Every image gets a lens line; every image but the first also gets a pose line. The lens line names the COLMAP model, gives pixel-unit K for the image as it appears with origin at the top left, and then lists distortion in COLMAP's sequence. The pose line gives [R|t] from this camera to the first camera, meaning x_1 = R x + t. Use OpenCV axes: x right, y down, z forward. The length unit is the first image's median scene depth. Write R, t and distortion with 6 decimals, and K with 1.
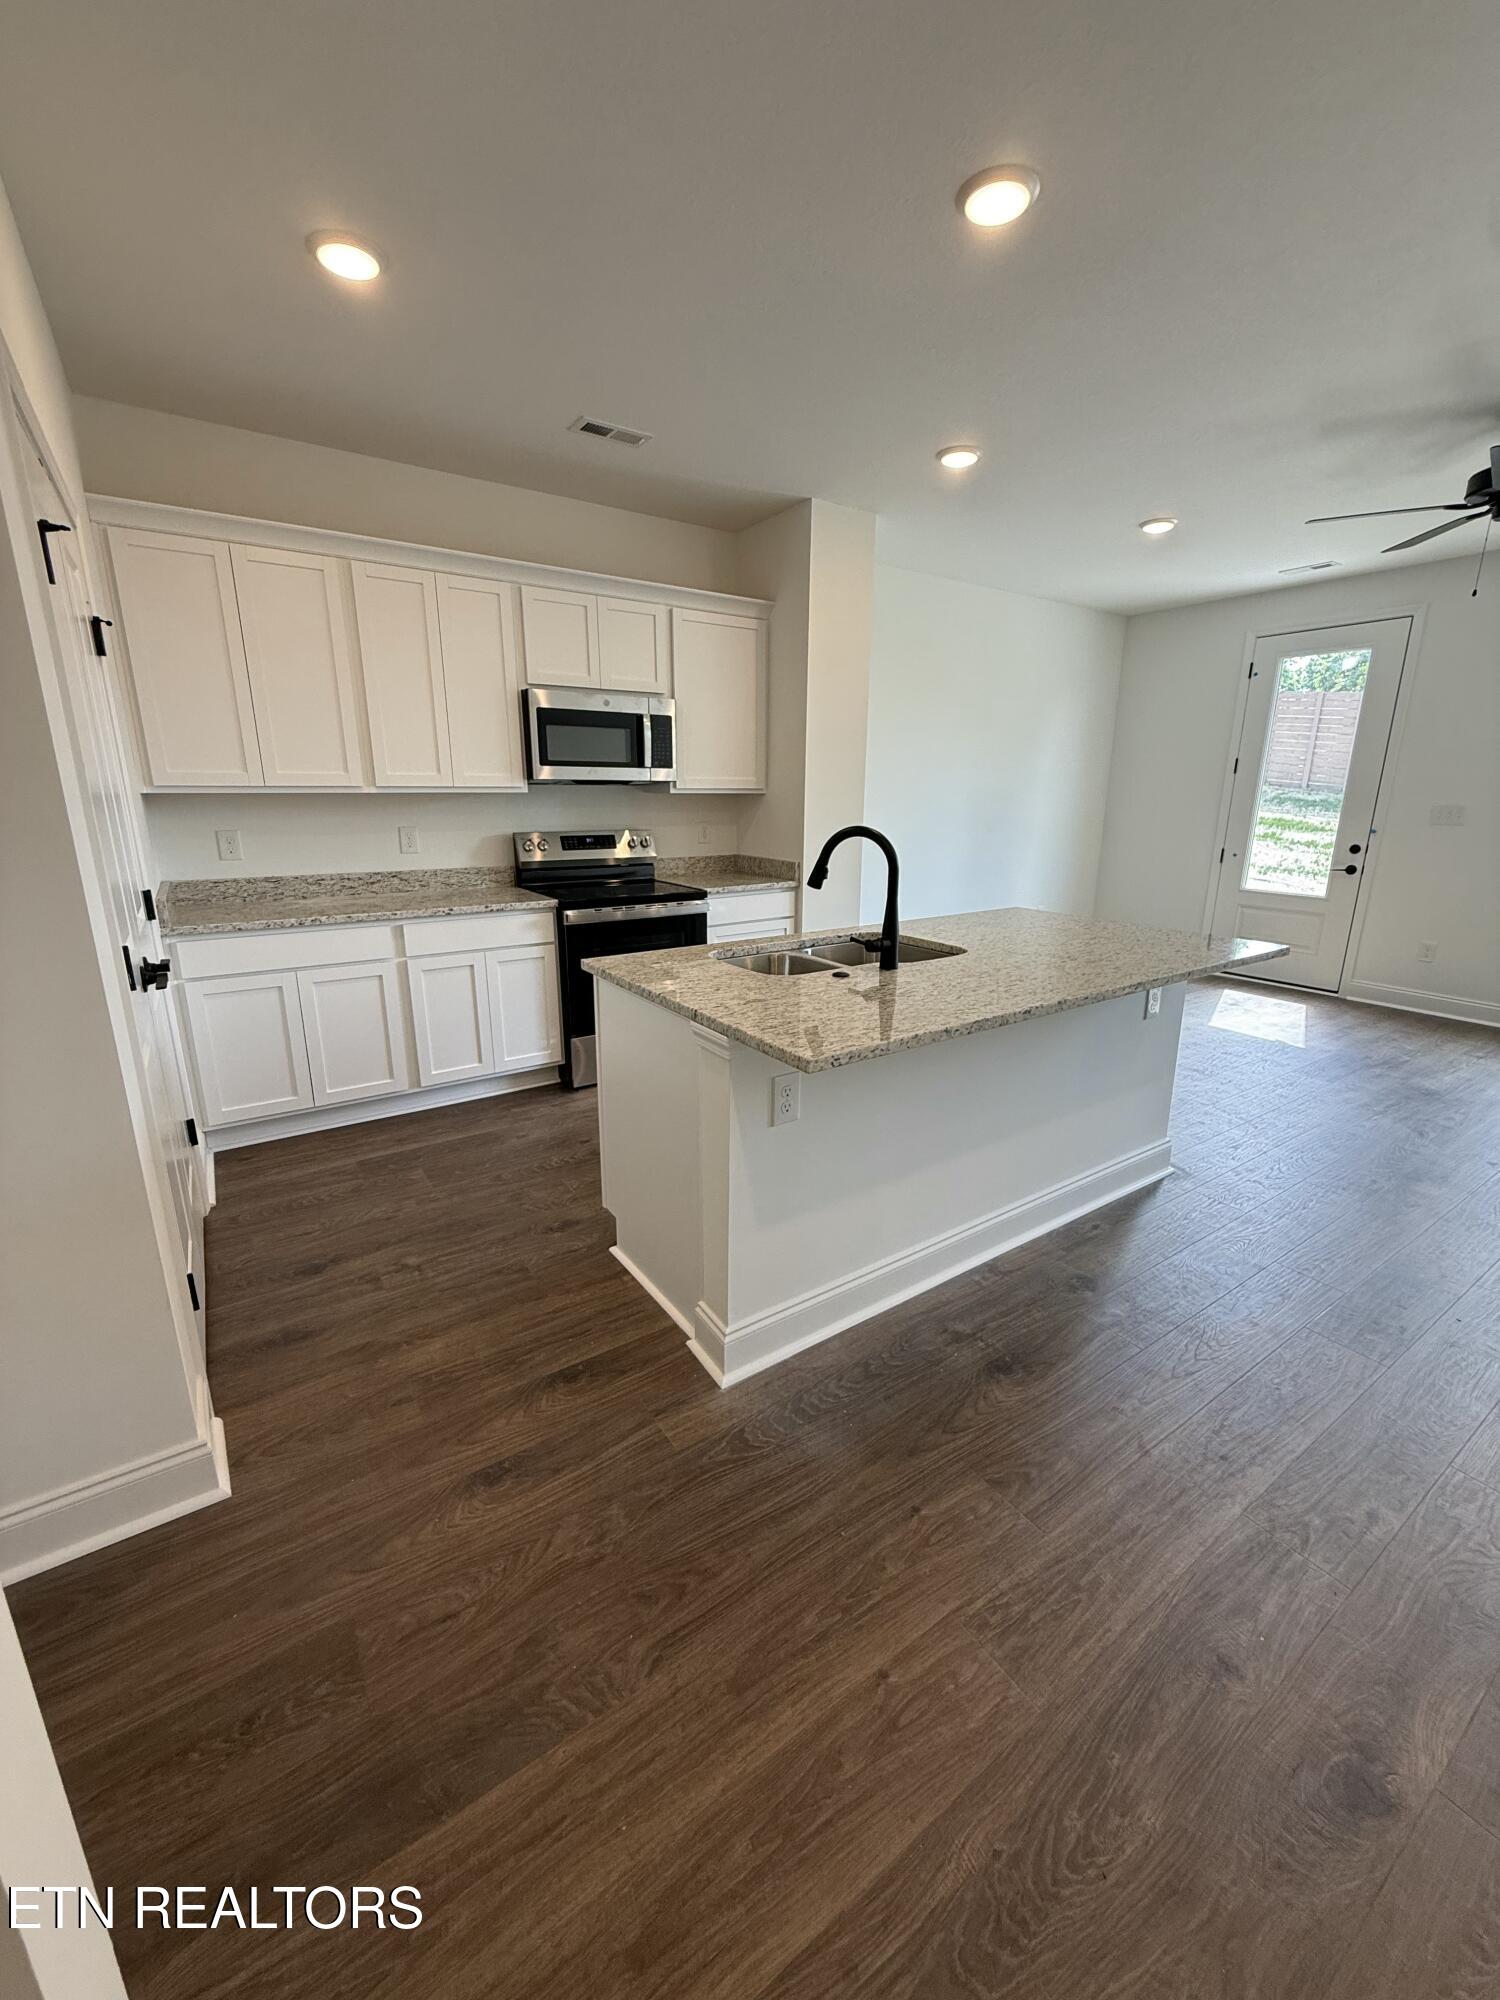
lens RADIAL K [[800.3, 0, 753.2], [0, 800.3, 1004.1], [0, 0, 1]] dist [-0.005243, 0.000441]
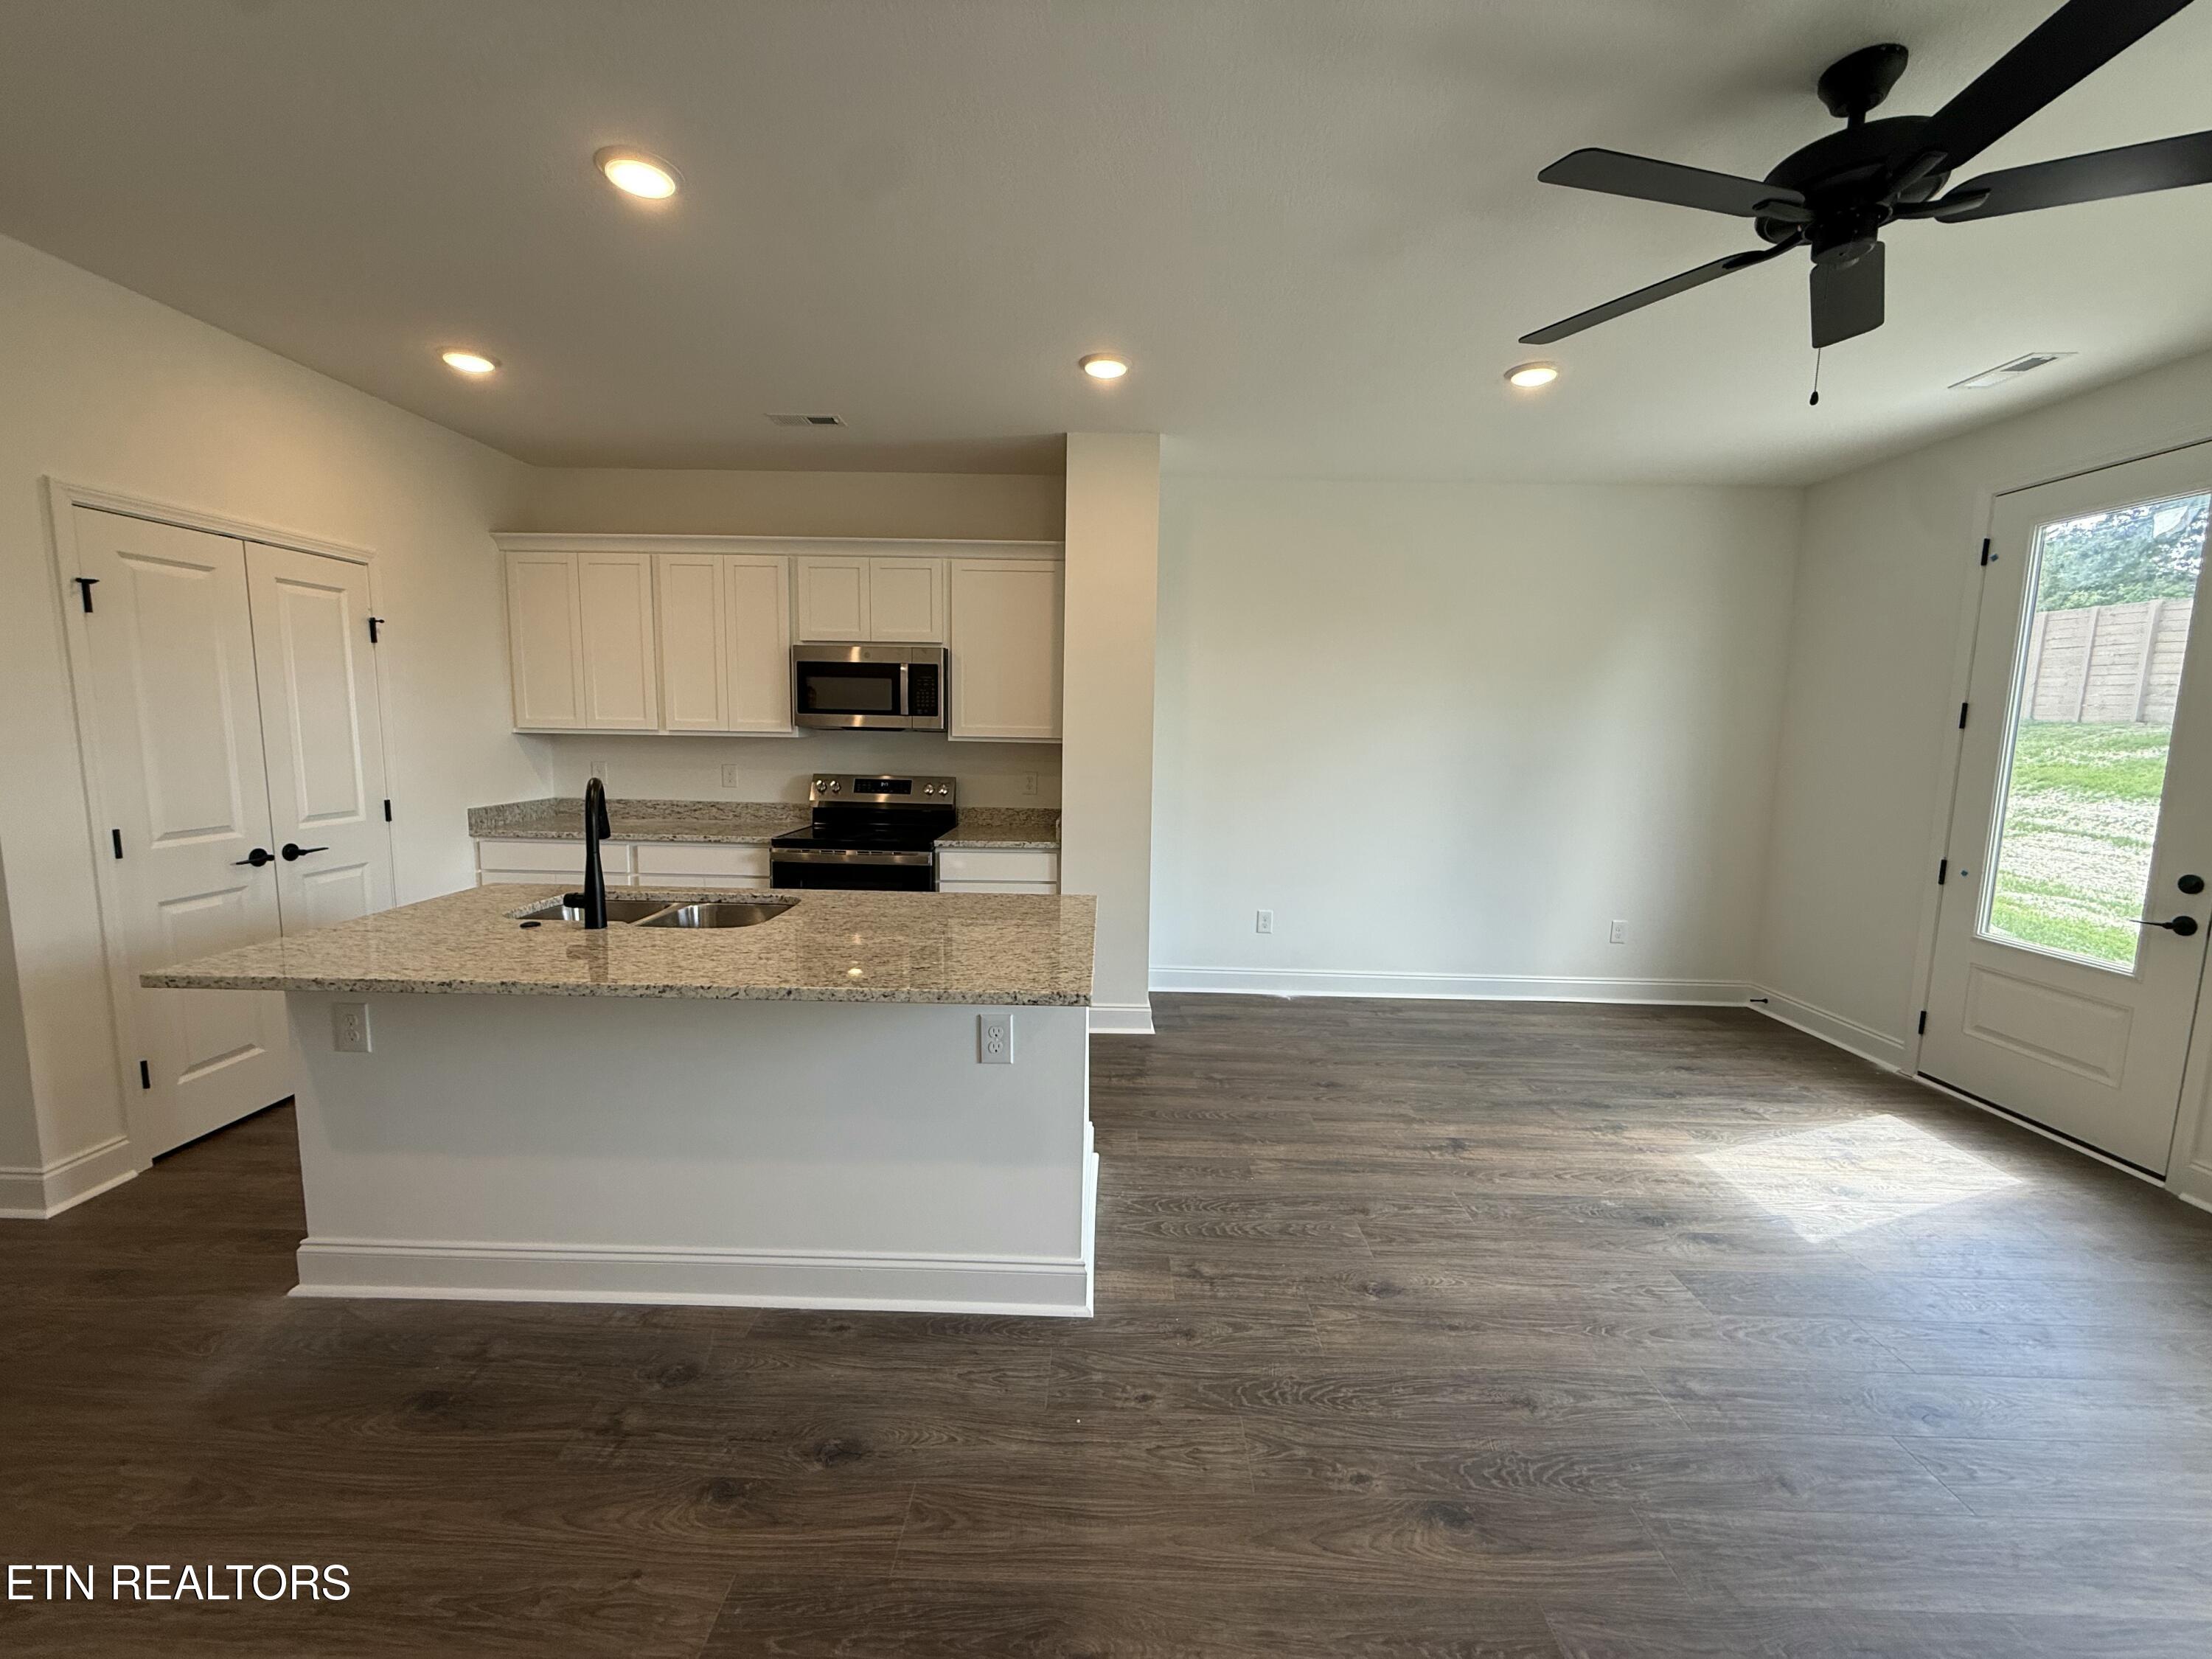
lens RADIAL K [[885.1, 0, 1098.5], [0, 885.1, 829.2], [0, 0, 1]] dist [-0.005243, 0.000441]
pose [[0.818319, 0.079180, -0.569284, 0.727500], [-0.165344, 0.981027, -0.101226, -0.089018], [0.550468, 0.176963, 0.815886, 0.271583]]
